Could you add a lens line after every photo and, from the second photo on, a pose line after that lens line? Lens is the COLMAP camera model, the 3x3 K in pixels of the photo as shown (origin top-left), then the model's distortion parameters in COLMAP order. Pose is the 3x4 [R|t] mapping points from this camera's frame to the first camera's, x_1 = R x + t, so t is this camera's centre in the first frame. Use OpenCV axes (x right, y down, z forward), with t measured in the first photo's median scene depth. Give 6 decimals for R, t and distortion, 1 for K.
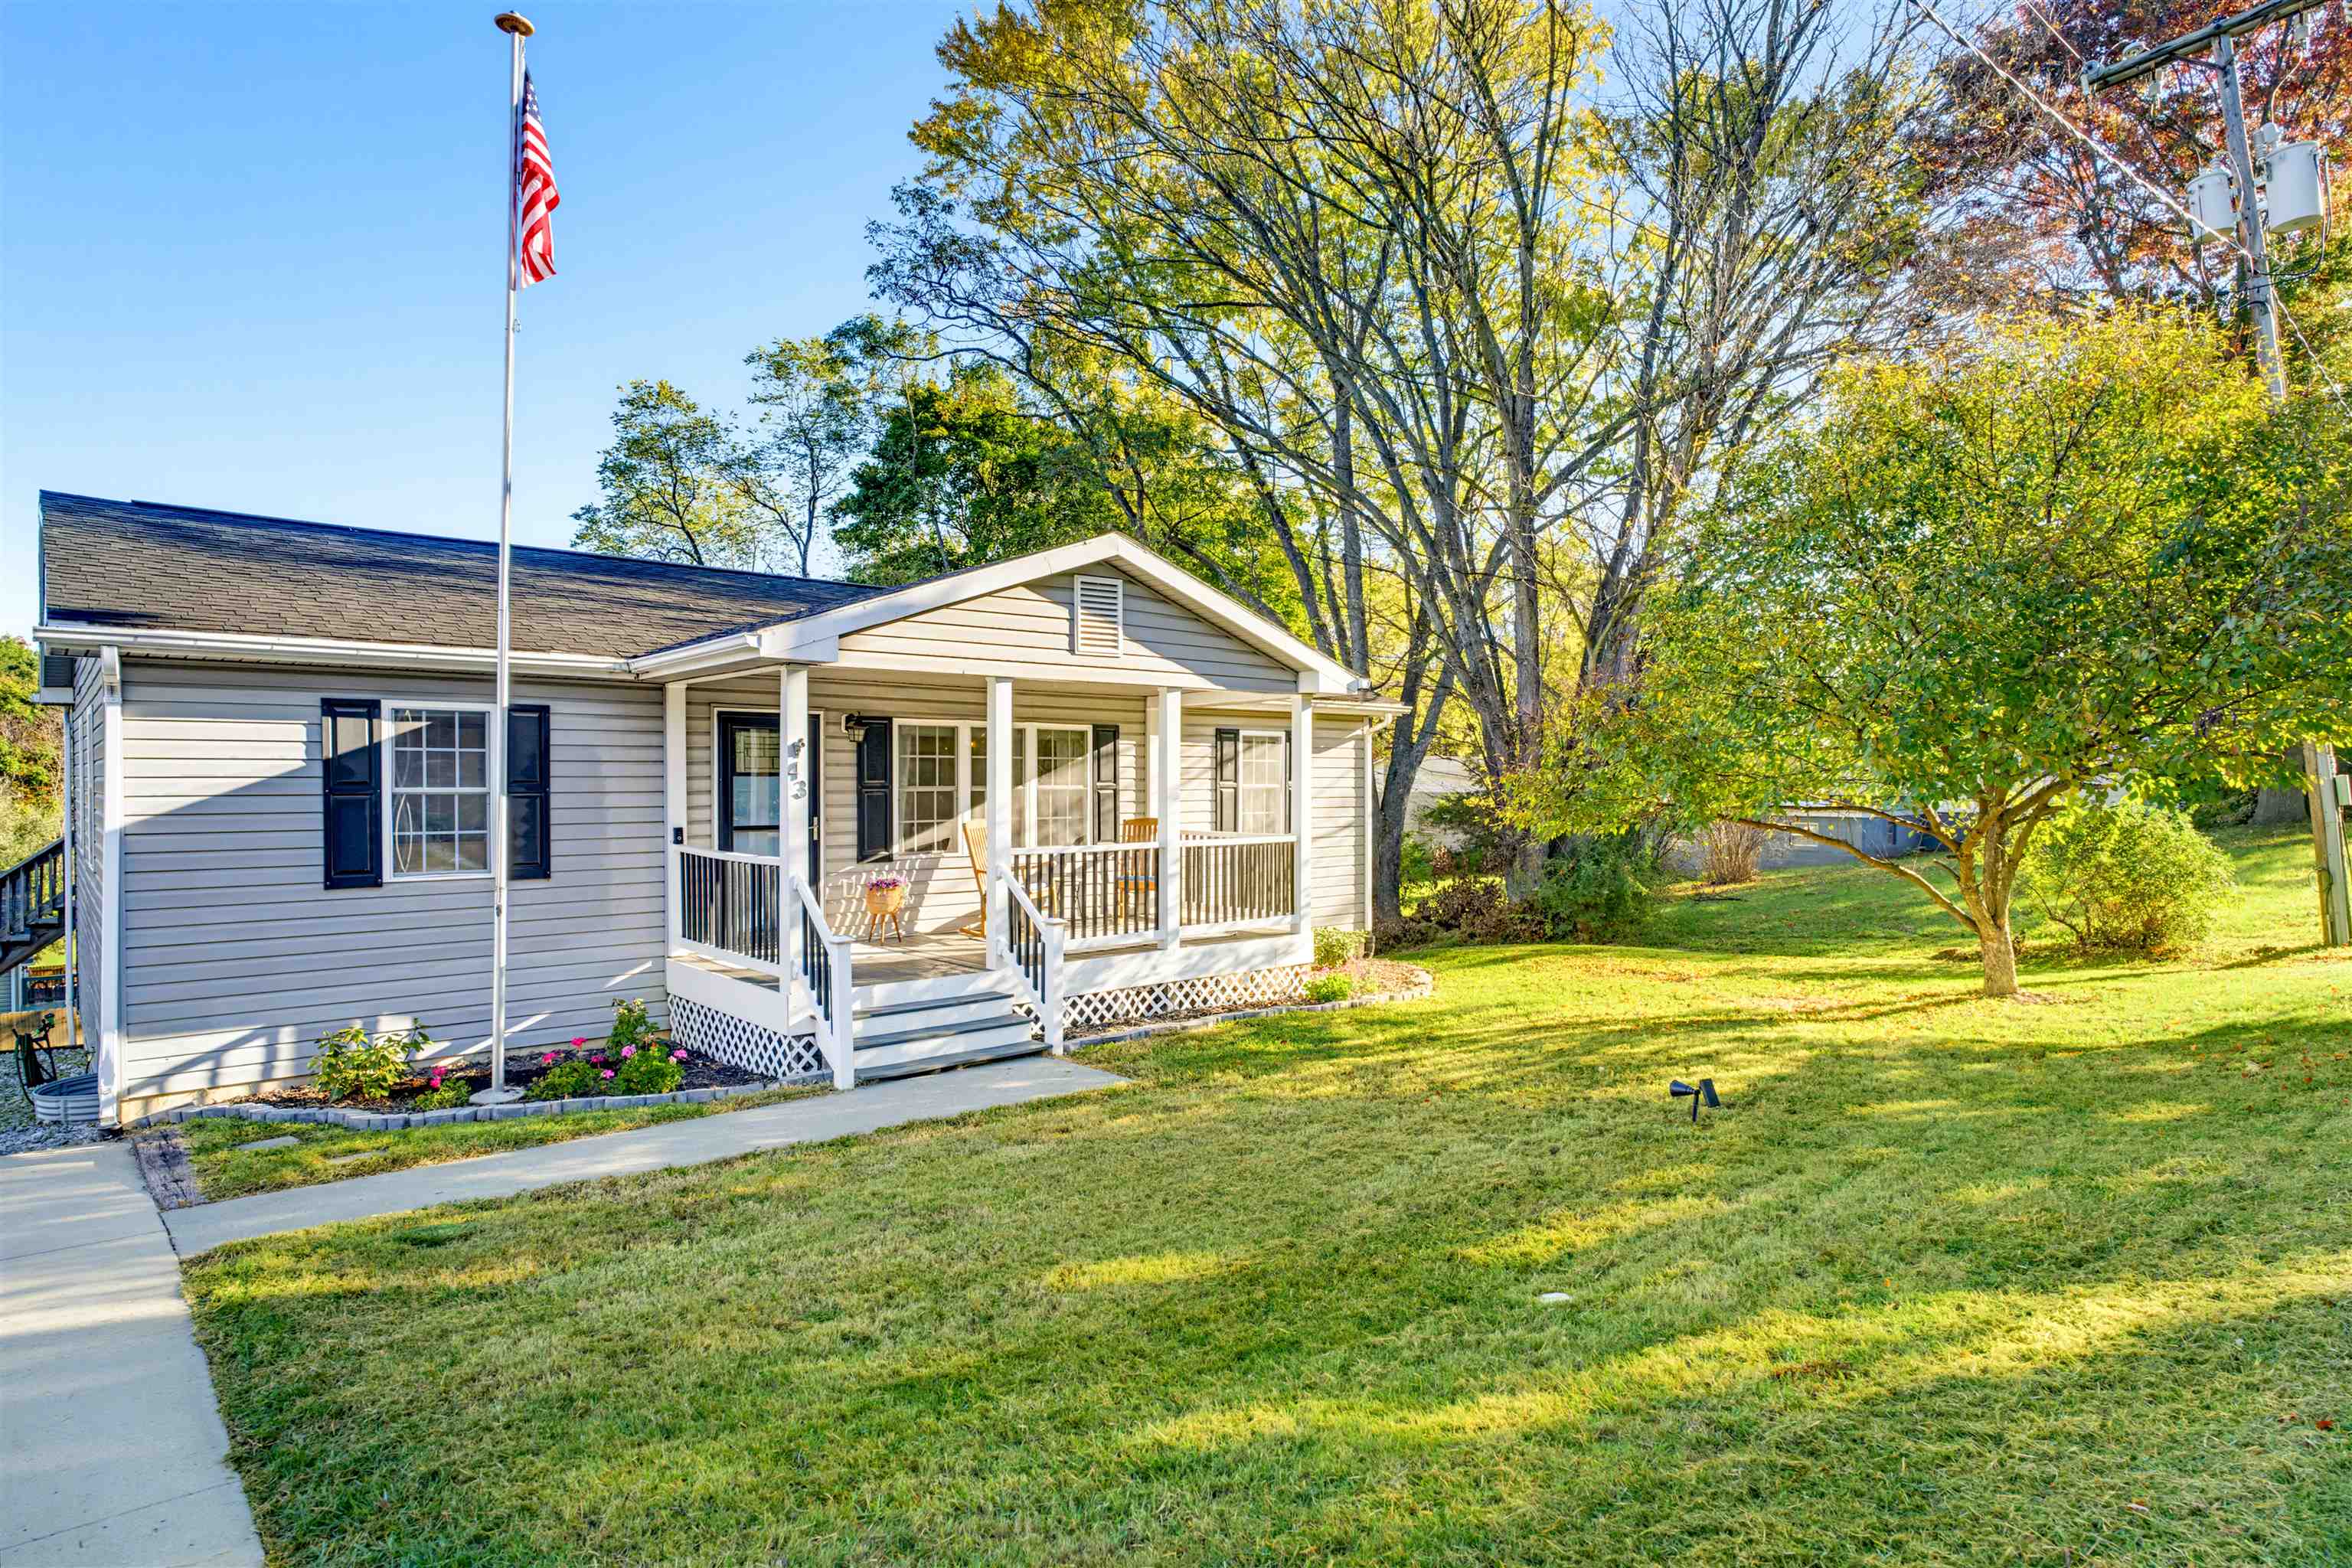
lens RADIAL K [[1281.2, 0, 1181.8], [0, 1281.2, 806.2], [0, 0, 1]] dist [-0.001483, -0.000660]
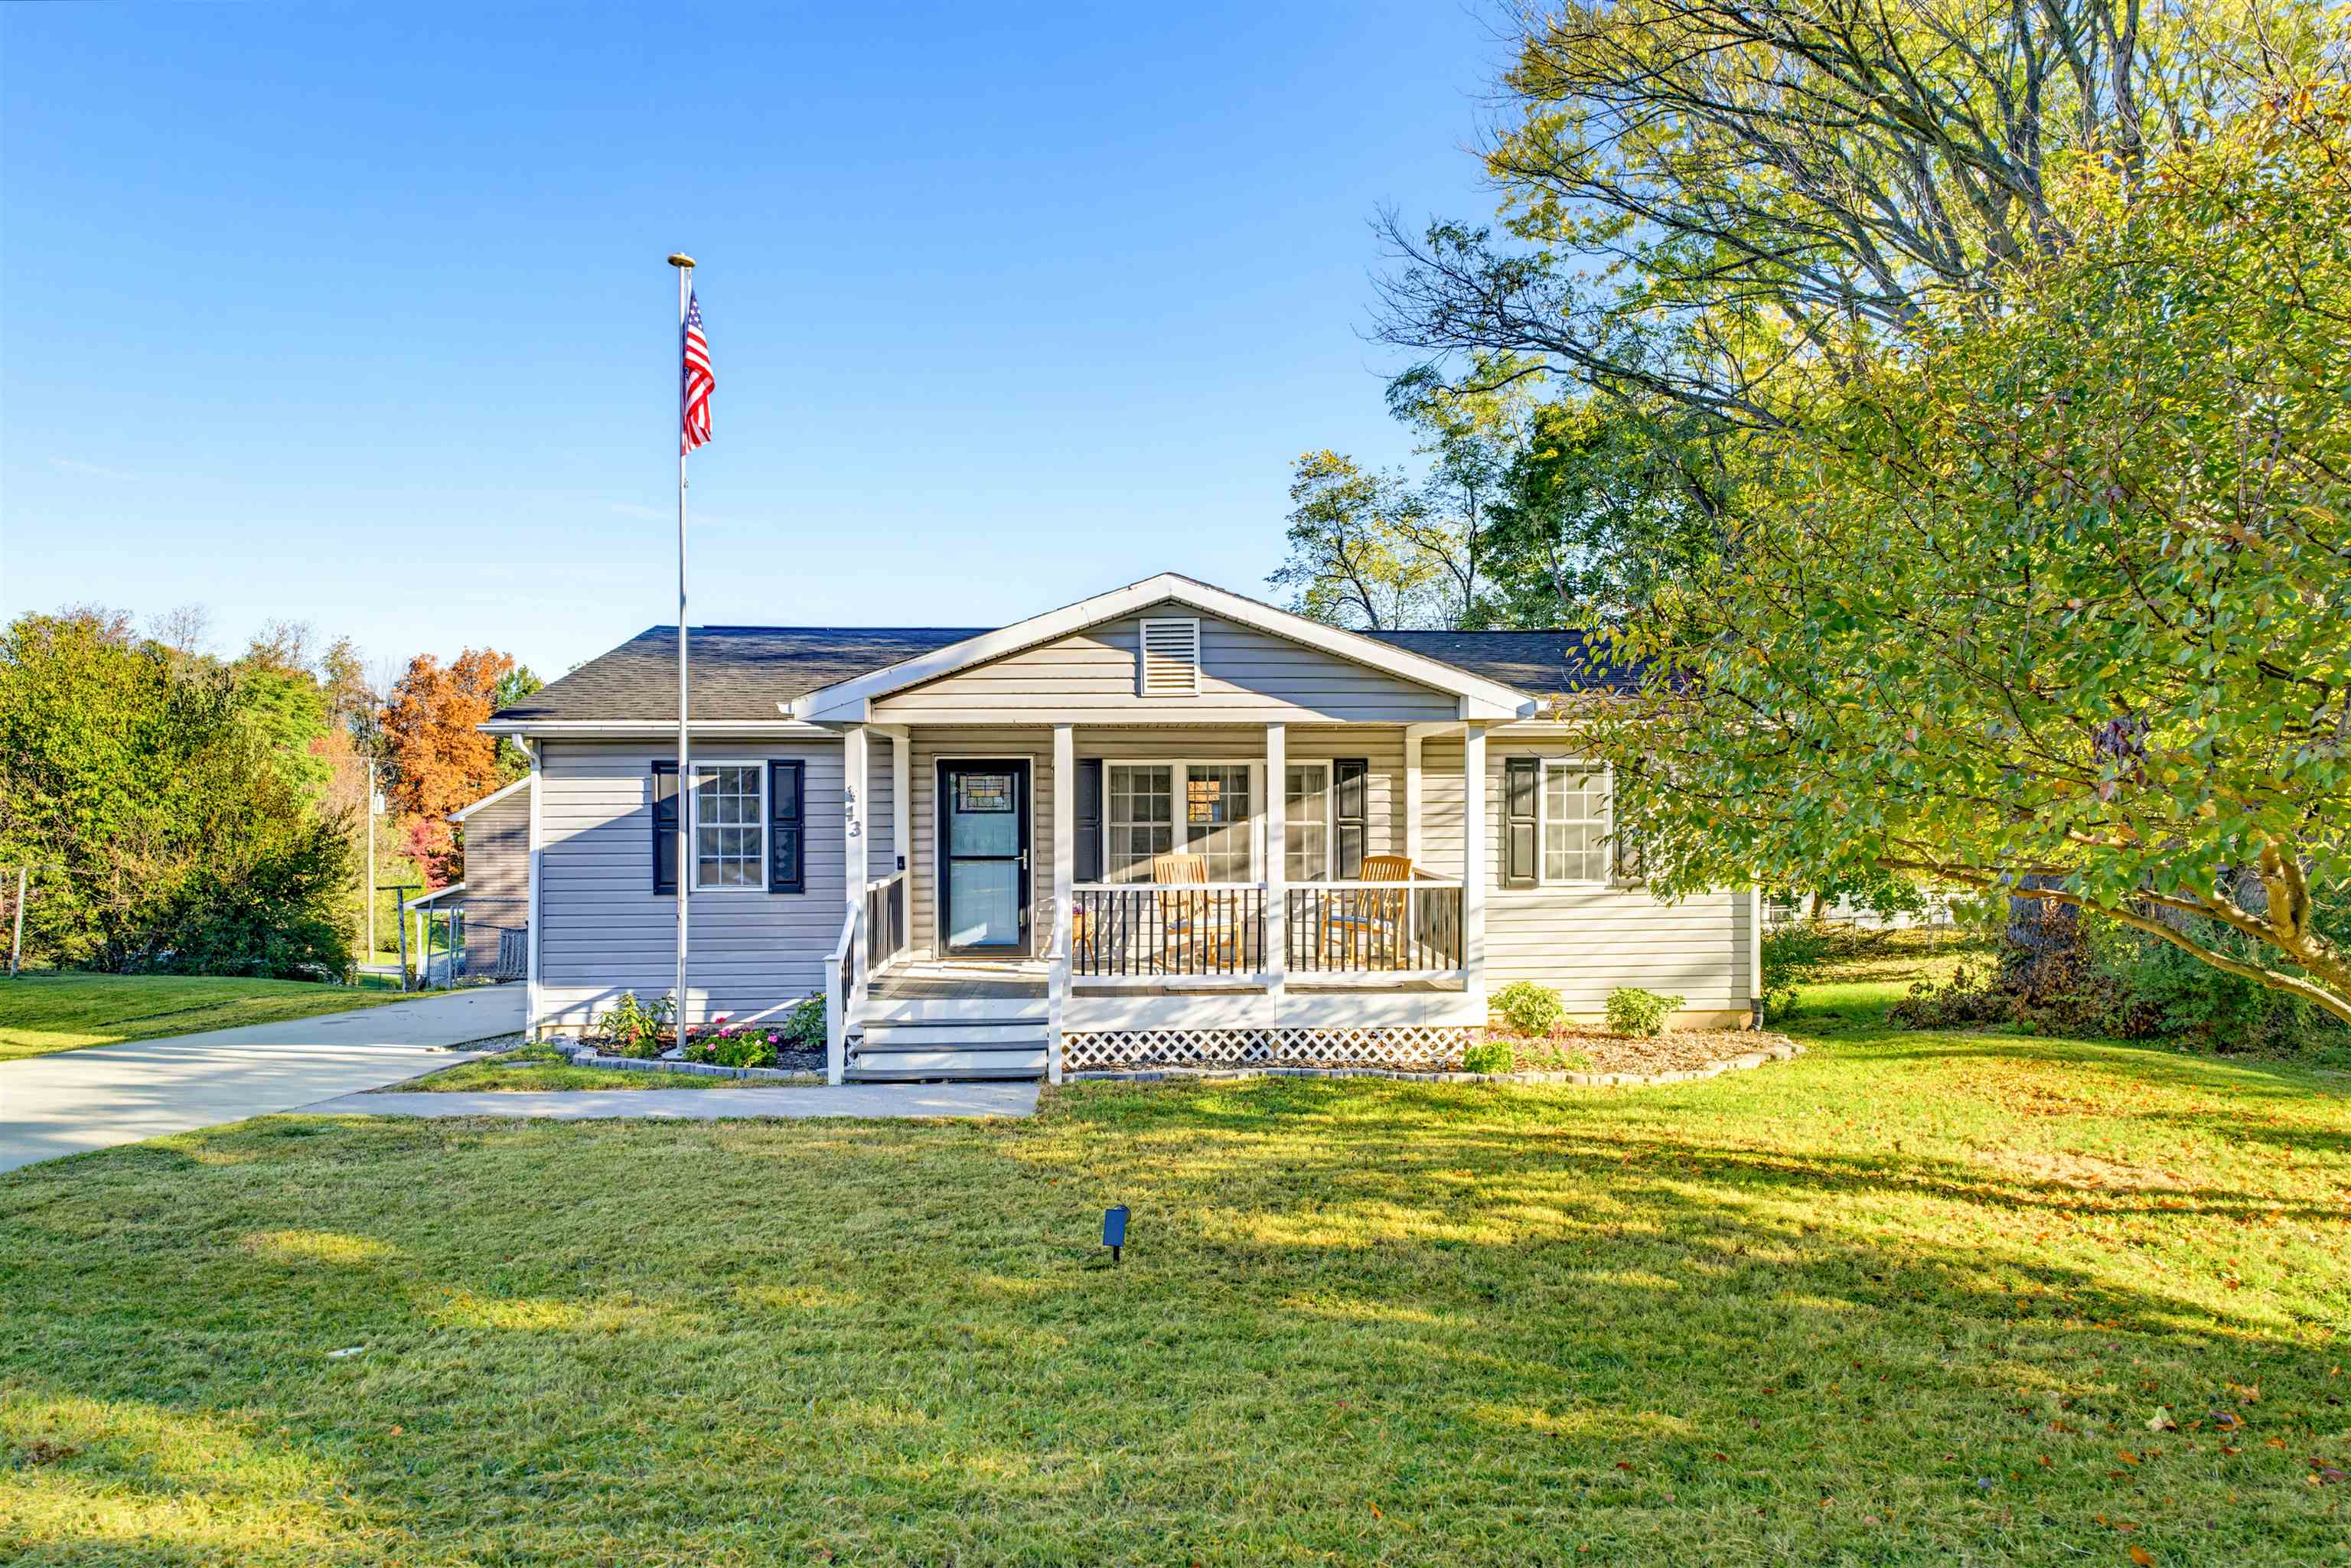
lens RADIAL K [[1234.6, 0, 1166.2], [0, 1234.6, 809.4], [0, 0, 1]] dist [-0.003202, -0.000095]
pose [[0.783102, 0.001268, -0.621892, 0.533449], [-0.009469, 0.999906, -0.009885, -0.018511], [0.621821, 0.013630, 0.783041, 0.235625]]
